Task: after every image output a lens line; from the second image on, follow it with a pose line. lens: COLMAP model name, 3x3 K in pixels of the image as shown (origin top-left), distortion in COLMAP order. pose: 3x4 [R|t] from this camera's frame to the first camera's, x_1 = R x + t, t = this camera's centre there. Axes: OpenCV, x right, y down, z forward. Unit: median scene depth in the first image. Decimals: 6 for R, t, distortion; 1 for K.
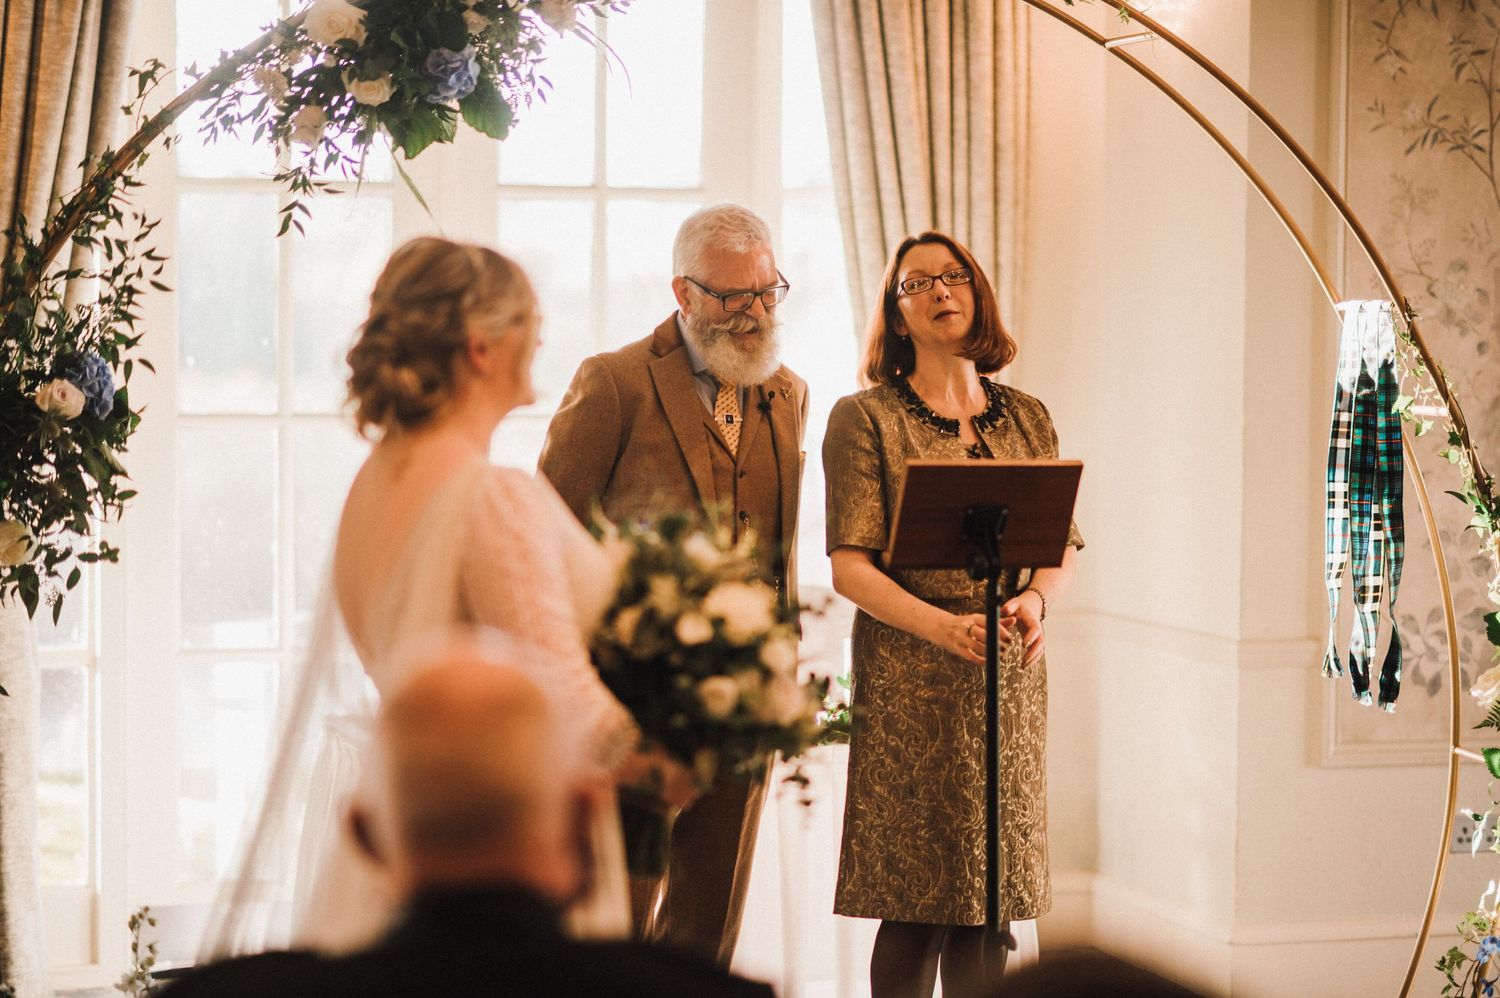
lens RADIAL K [[3608.6, 0, 748.7], [0, 3608.6, 500.3], [0, 0, 1]] dist [-0.003237, 0.000000]
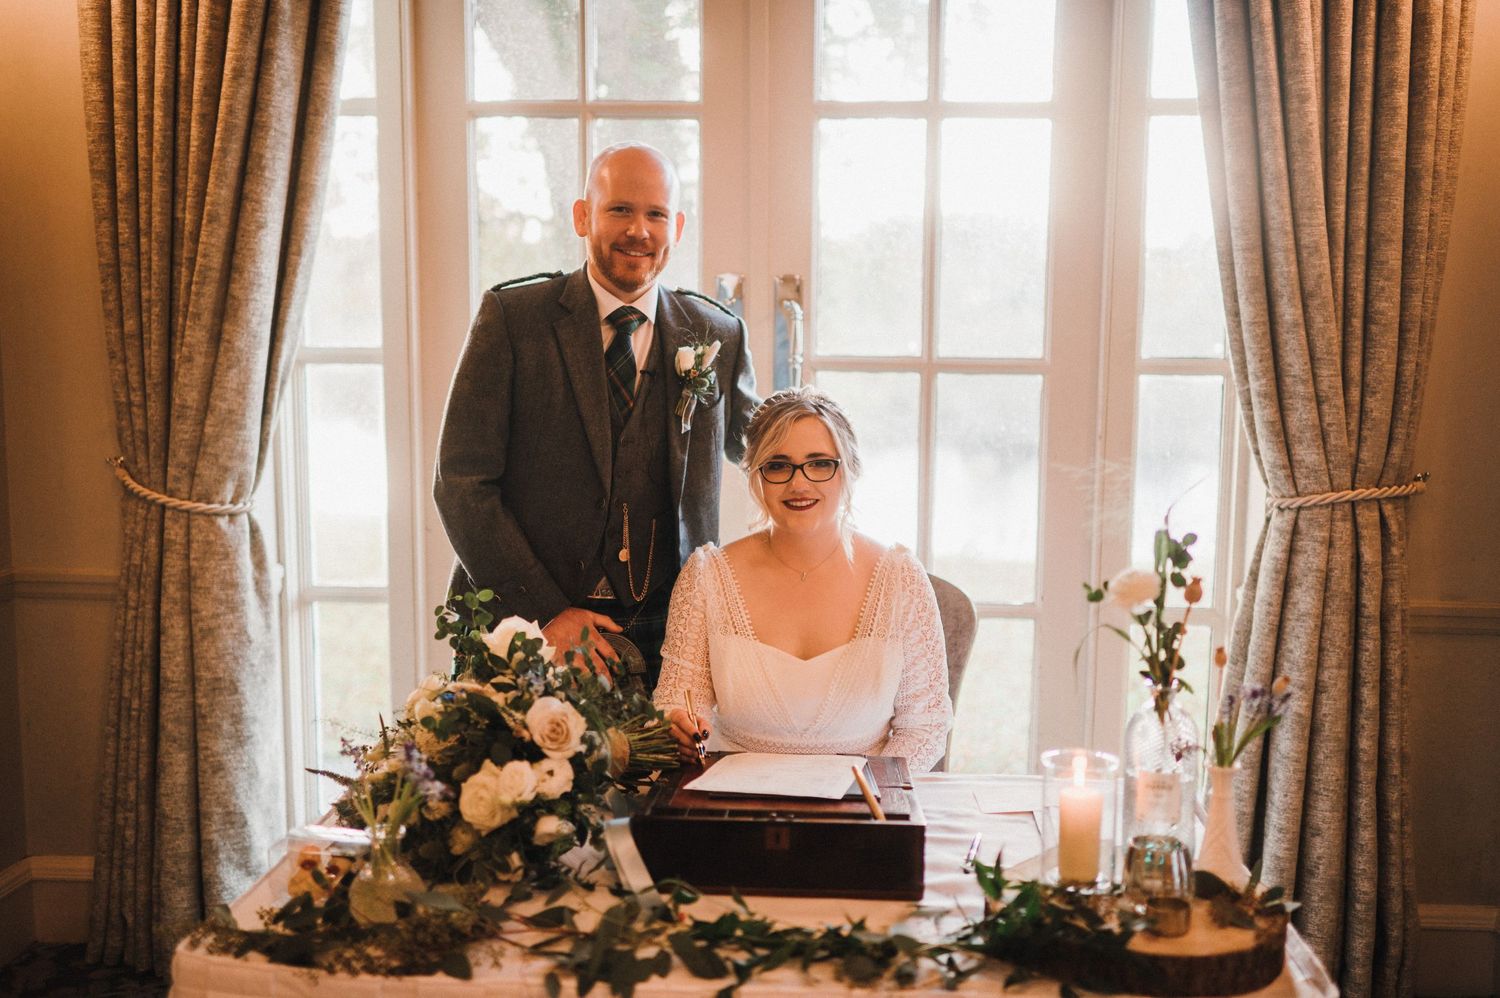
lens RADIAL K [[1497.1, 0, 779.3], [0, 1497.1, 528.7], [0, 0, 1]] dist [0.007684, 0.000000]
pose [[0.927860, 0.051043, -0.369419, 0.072247], [-0.020022, 0.995979, 0.087326, -0.014864], [0.372391, -0.073630, 0.925151, 0.697904]]
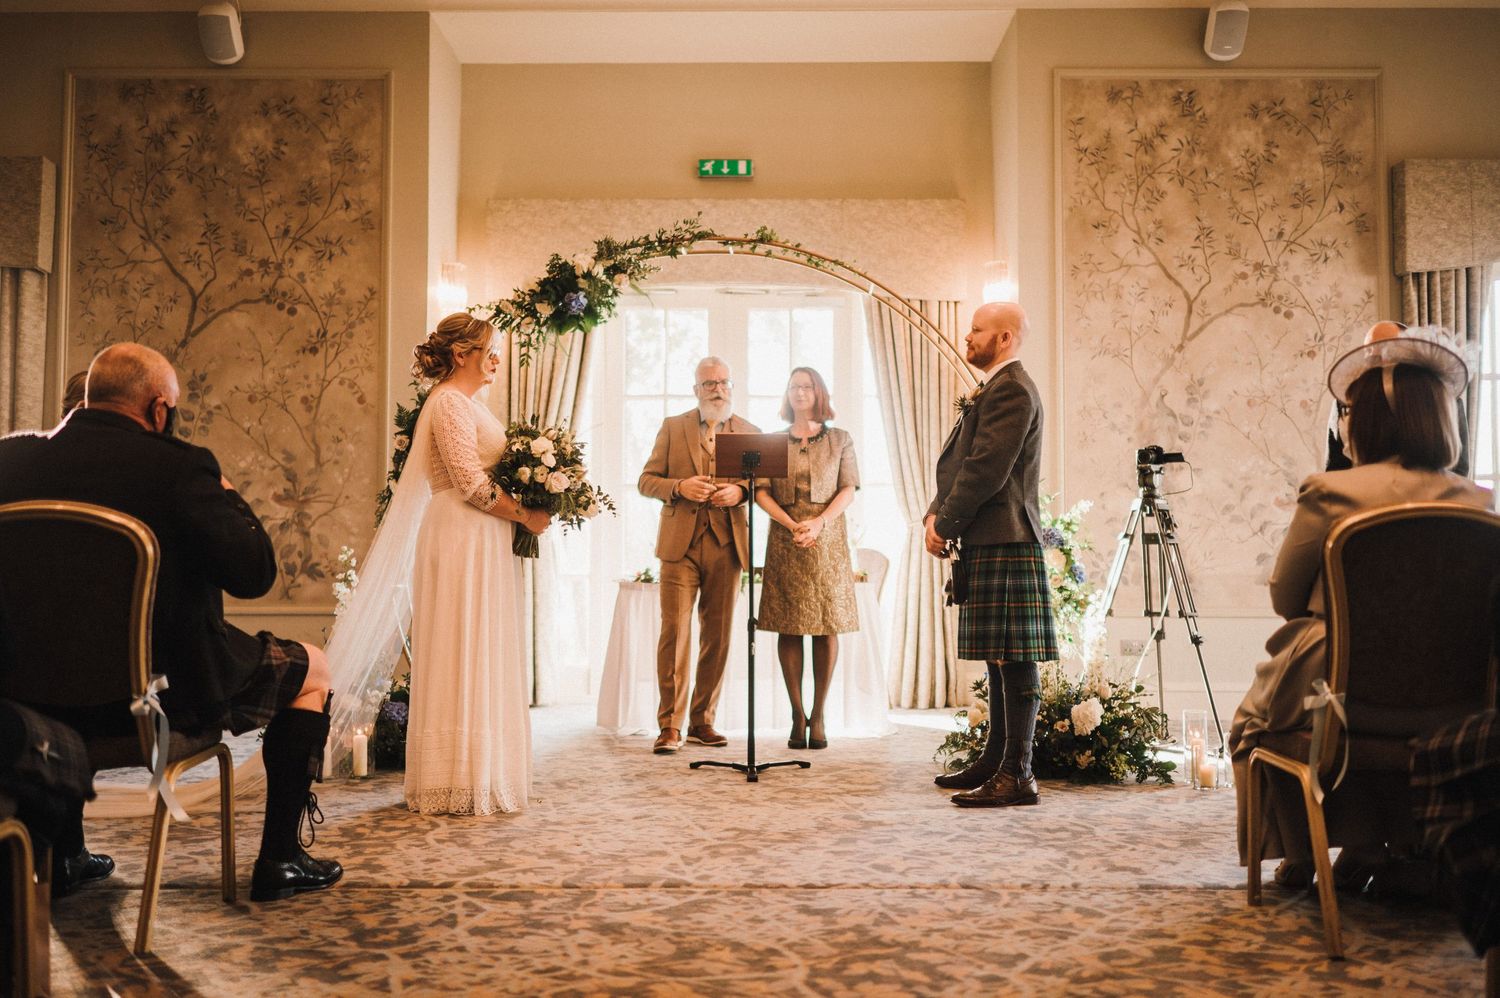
lens RADIAL K [[1497.1, 0, 750.8], [0, 1497.1, 501.6], [0, 0, 1]] dist [0.007684, 0.000000]
pose [[0.953041, -0.021752, -0.302058, 0.274099], [-0.007997, 0.995262, -0.096904, 0.099234], [0.302735, 0.094769, 0.948352, -0.000289]]
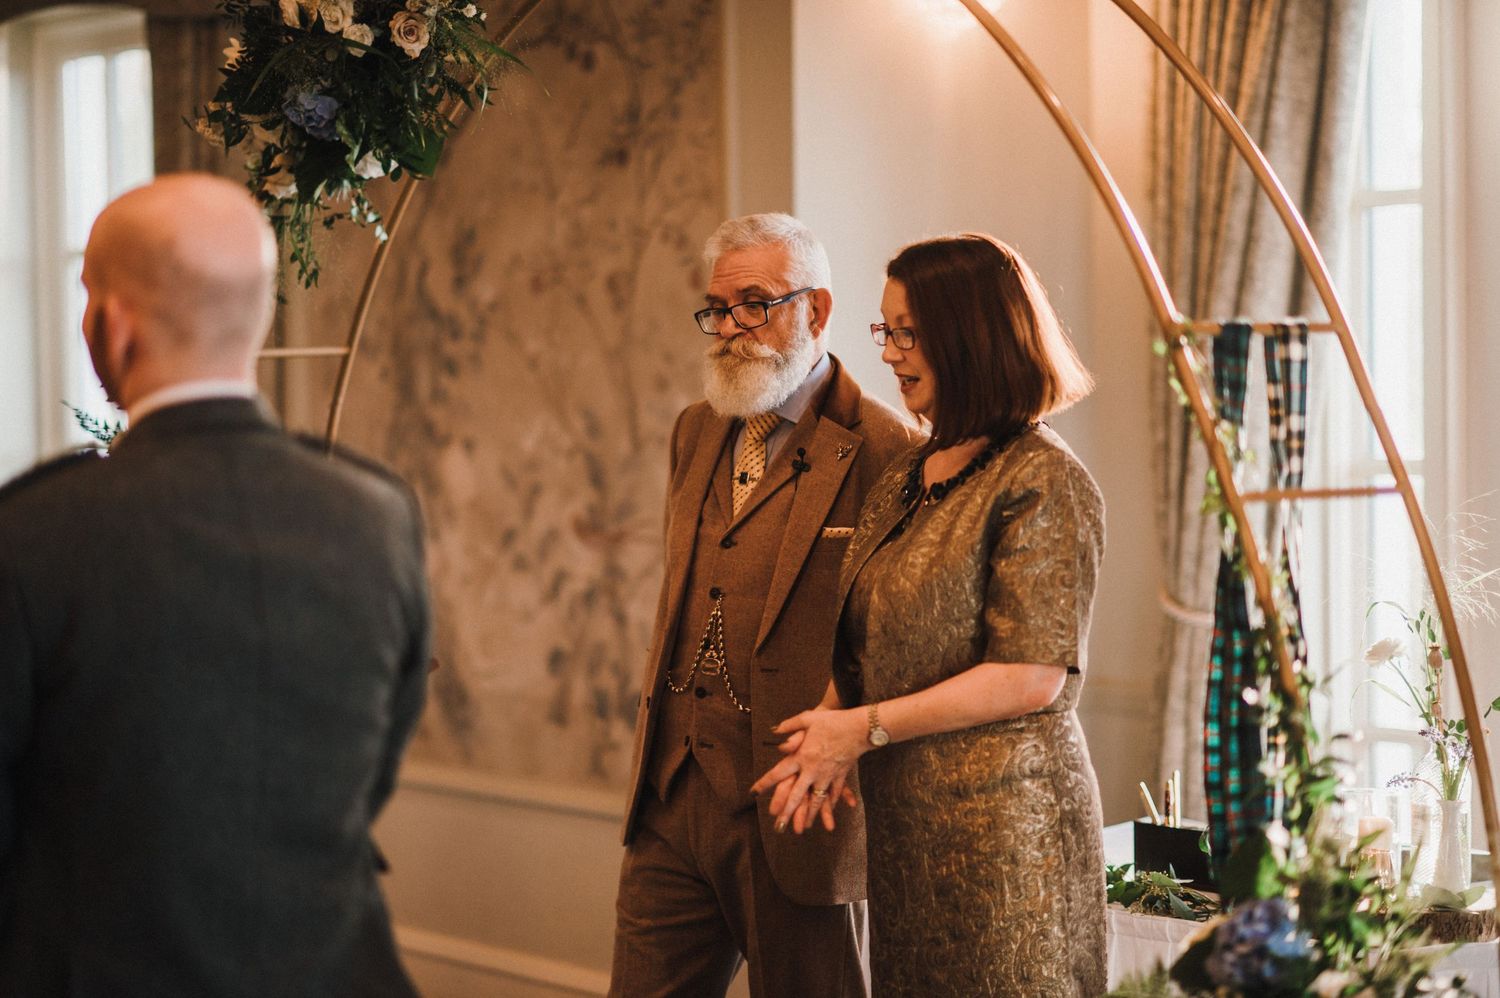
lens RADIAL K [[3608.6, 0, 749.1], [0, 3608.6, 500.2], [0, 0, 1]] dist [-0.003237, 0.000000]
pose [[0.320461, 0.028191, -0.946842, 0.621639], [-0.028406, 0.999394, 0.020142, -0.028926], [0.946836, 0.020441, 0.321067, 0.595338]]
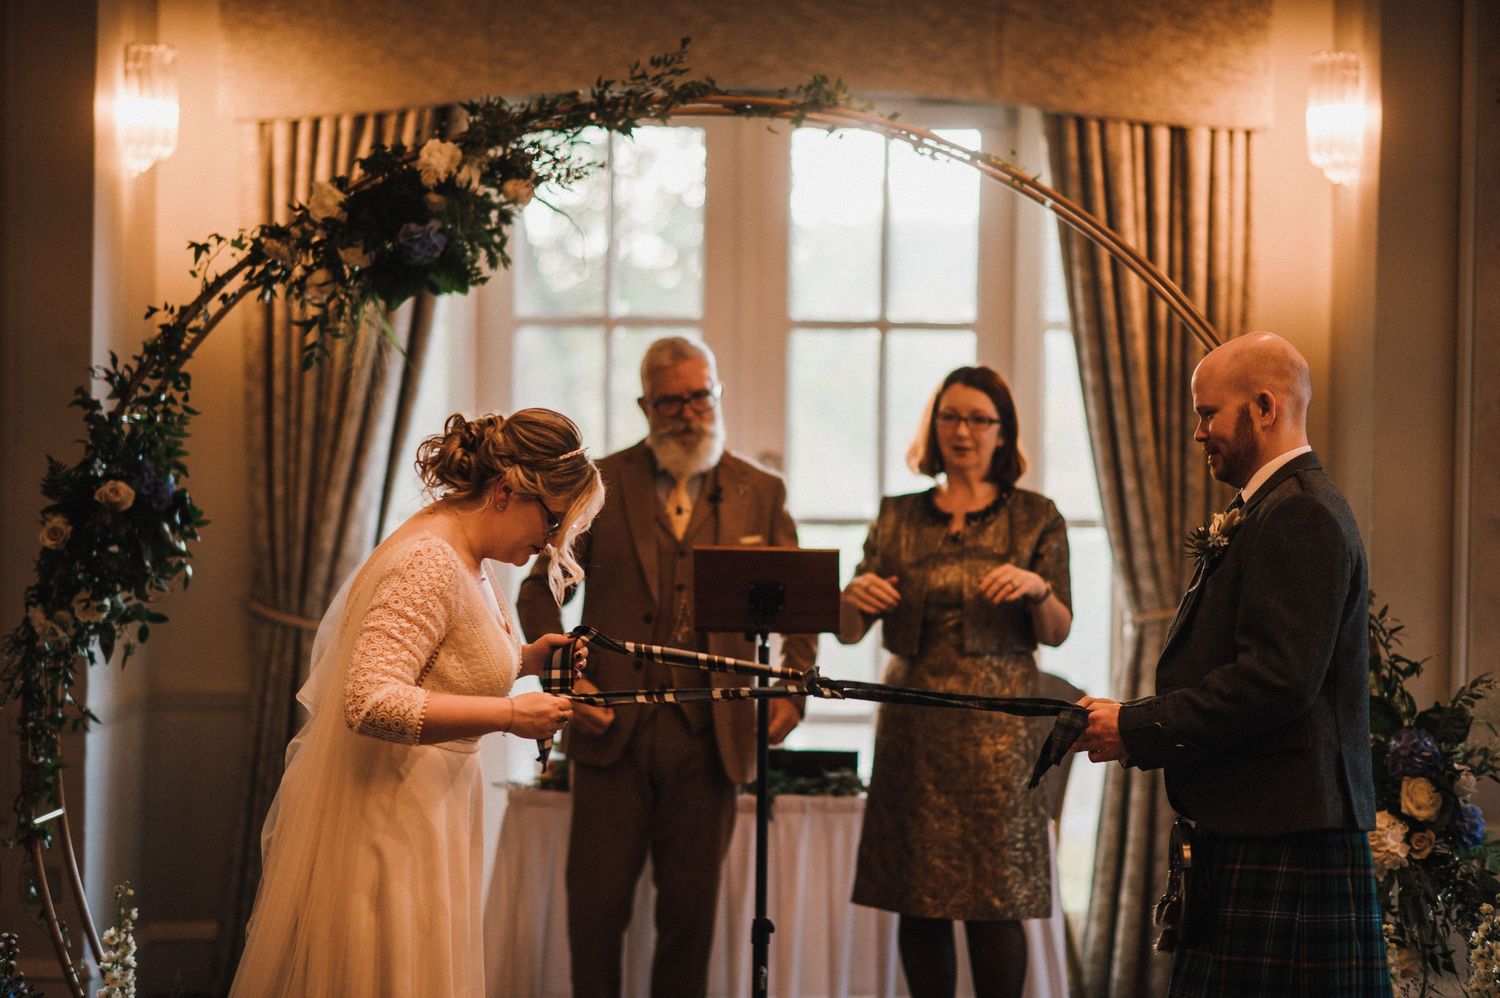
lens RADIAL K [[3608.6, 0, 793.7], [0, 3608.6, 536.1], [0, 0, 1]] dist [-0.003237, 0.000000]
pose [[0.950812, 0.012267, -0.309527, 0.319997], [-0.018496, 0.999681, -0.017196, 0.003281], [0.309217, 0.022075, 0.950735, -0.120705]]
